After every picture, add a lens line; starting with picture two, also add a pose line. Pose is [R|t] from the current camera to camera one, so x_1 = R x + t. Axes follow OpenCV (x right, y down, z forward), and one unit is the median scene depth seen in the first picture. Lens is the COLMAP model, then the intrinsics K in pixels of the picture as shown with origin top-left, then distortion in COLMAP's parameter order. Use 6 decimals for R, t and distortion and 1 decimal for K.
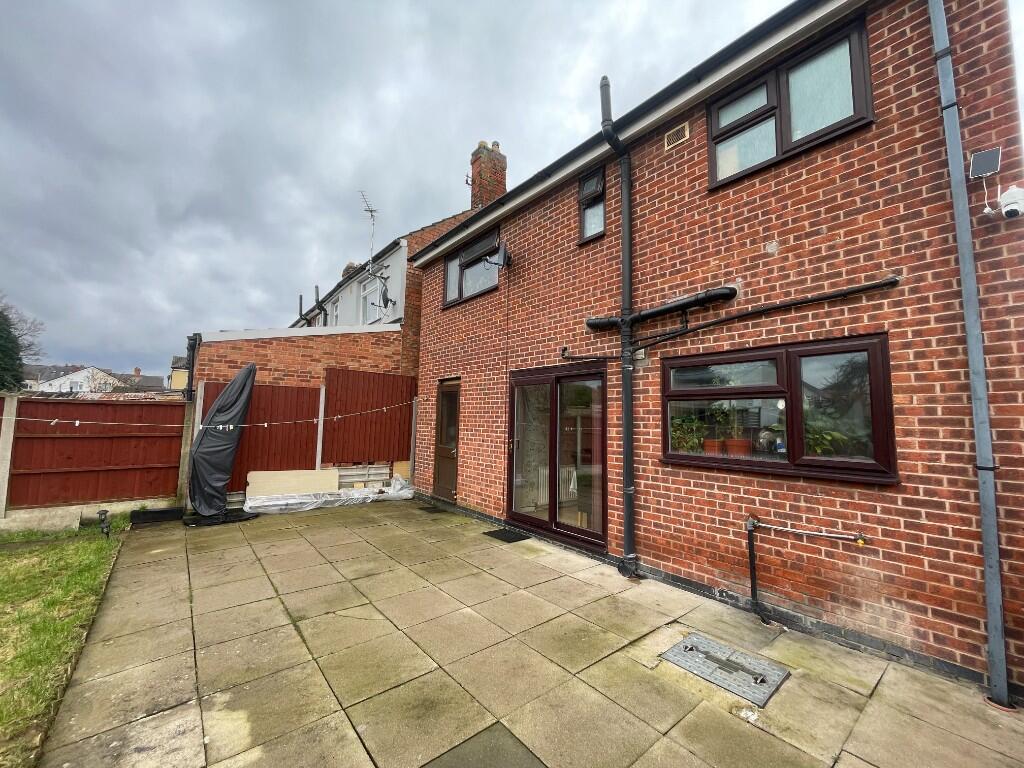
lens RADIAL K [[413.9, 0, 511.2], [0, 413.9, 381.6], [0, 0, 1]] dist [-0.009329, 0.004863]
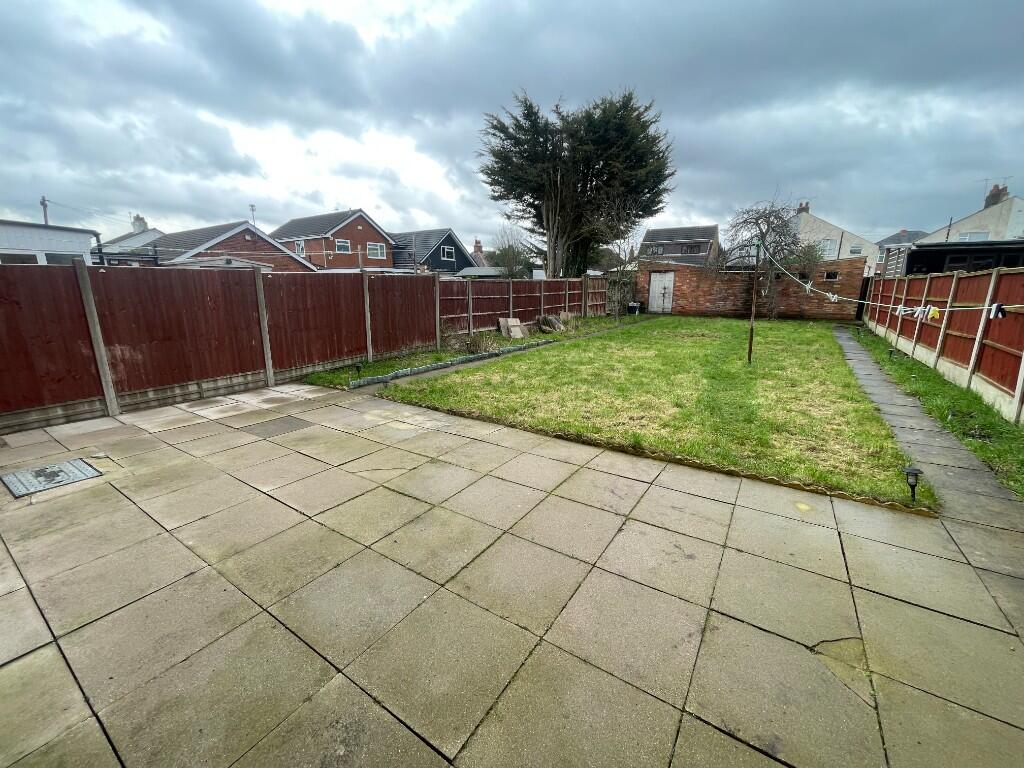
lens RADIAL K [[413.9, 0, 510.2], [0, 413.9, 382.8], [0, 0, 1]] dist [-0.009329, 0.004863]
pose [[-0.955528, 0.049652, -0.290689, -0.367732], [0.011453, 0.991229, 0.131662, 0.195125], [0.294676, 0.122477, -0.947716, 1.989136]]
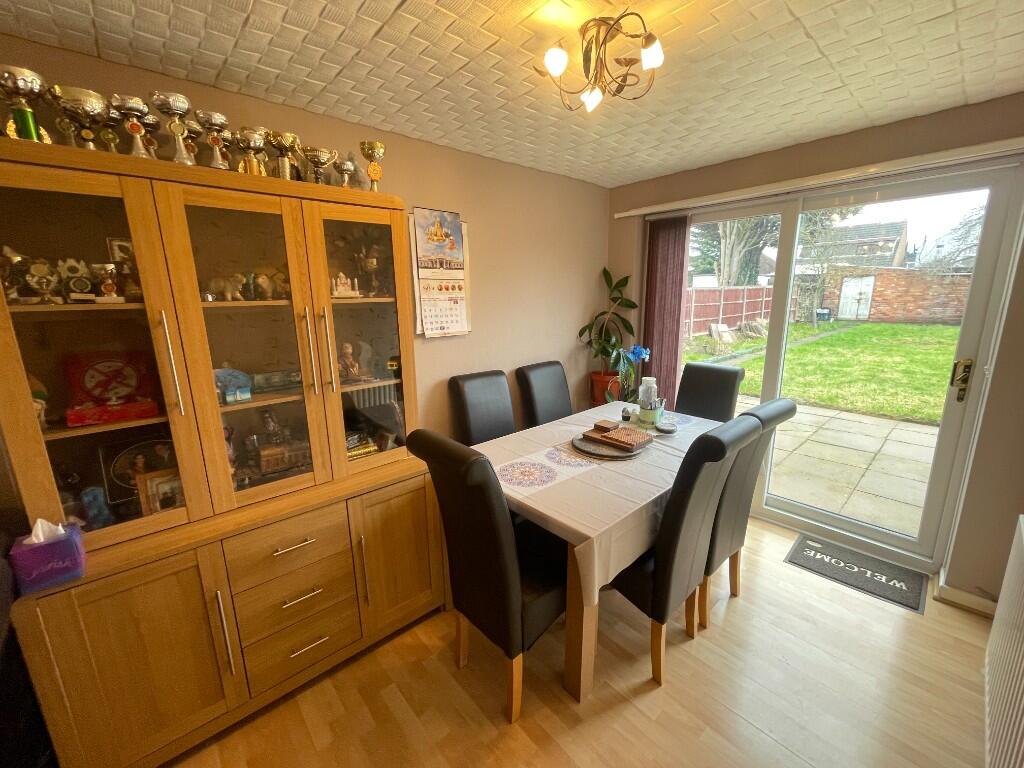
lens RADIAL K [[413.9, 0, 515.8], [0, 413.9, 382.4], [0, 0, 1]] dist [-0.009329, 0.004863]
pose [[-0.999247, 0.003584, -0.038636, 0.638012], [-0.000756, 0.993737, 0.111743, 0.224521], [0.038794, 0.111688, -0.992986, 2.281114]]
